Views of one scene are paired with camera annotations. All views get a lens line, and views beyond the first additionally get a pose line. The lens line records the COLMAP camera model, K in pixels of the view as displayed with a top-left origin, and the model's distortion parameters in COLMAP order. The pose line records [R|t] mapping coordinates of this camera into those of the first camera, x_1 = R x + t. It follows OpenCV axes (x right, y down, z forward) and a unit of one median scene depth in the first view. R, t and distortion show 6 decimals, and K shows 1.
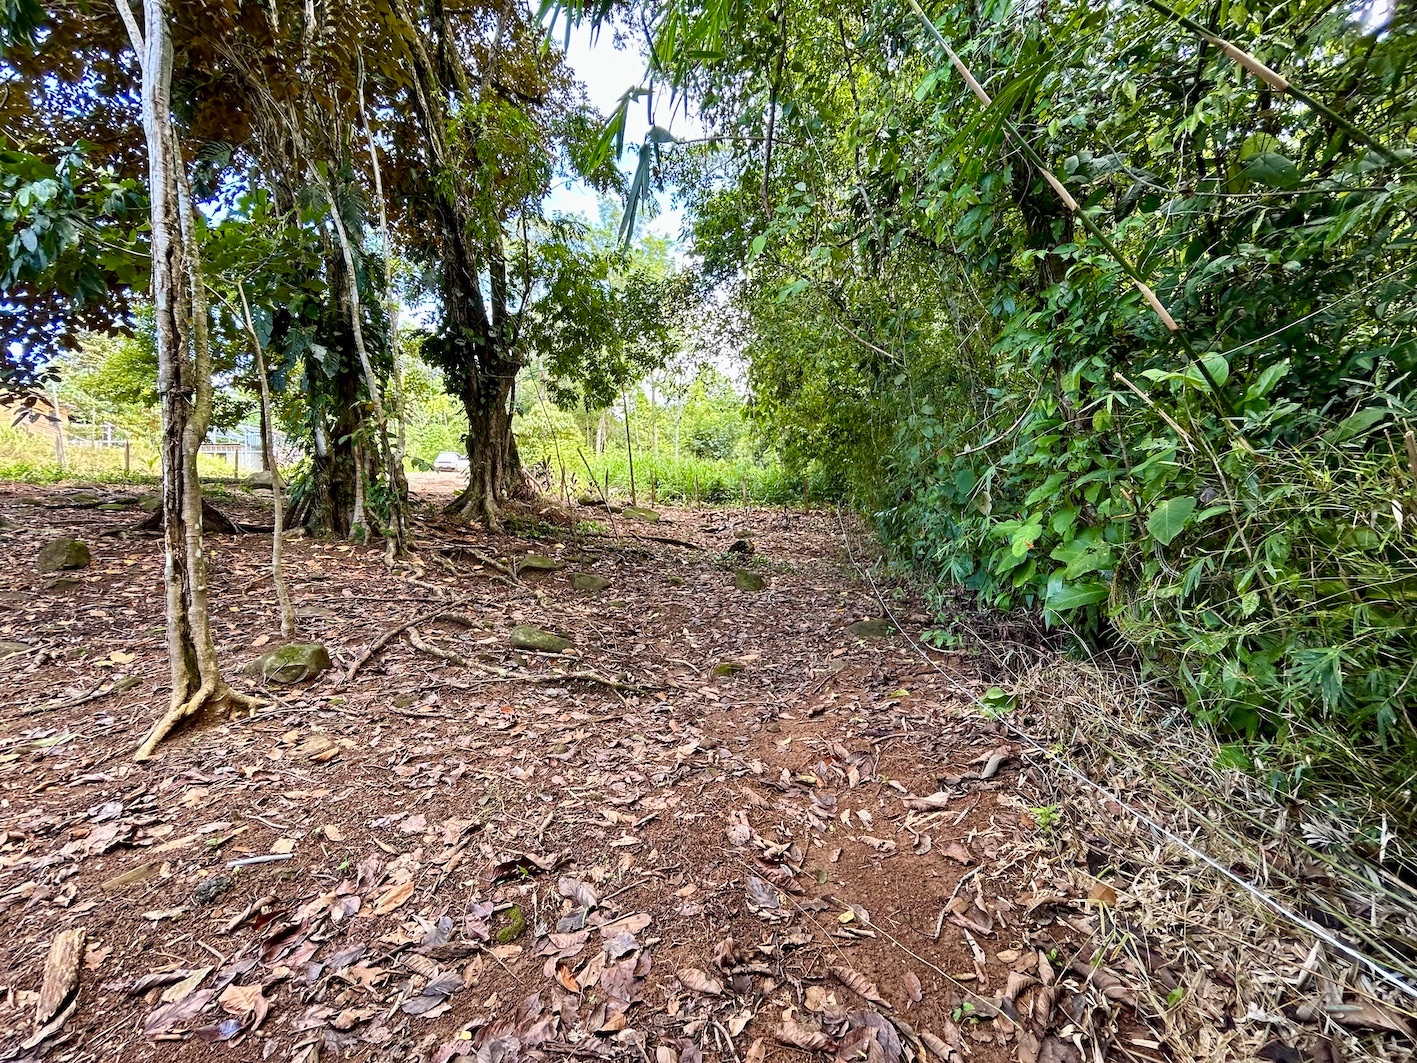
lens RADIAL K [[581.1, 0, 702.1], [0, 581.1, 525.8], [0, 0, 1]] dist [0.001847, 0.000670]
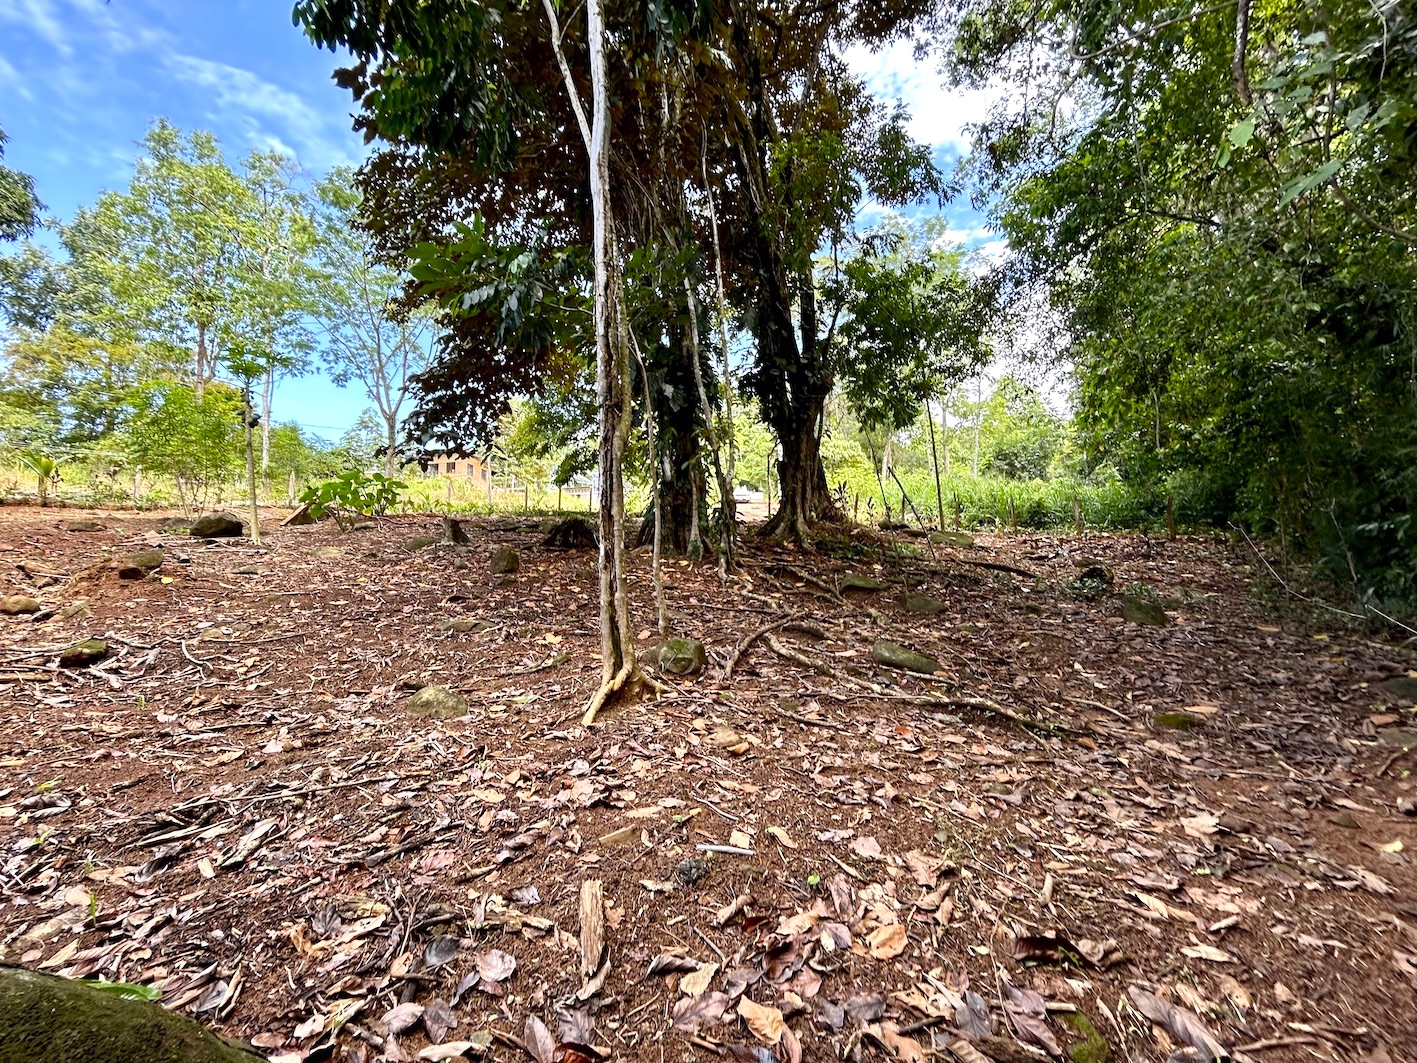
lens RADIAL K [[581.1, 0, 702.1], [0, 581.1, 525.8], [0, 0, 1]] dist [0.001847, 0.000670]
pose [[0.890552, -0.011363, -0.454740, -0.175356], [-0.012900, 0.998655, -0.050216, 0.050058], [0.454699, 0.050586, 0.889207, 0.062949]]
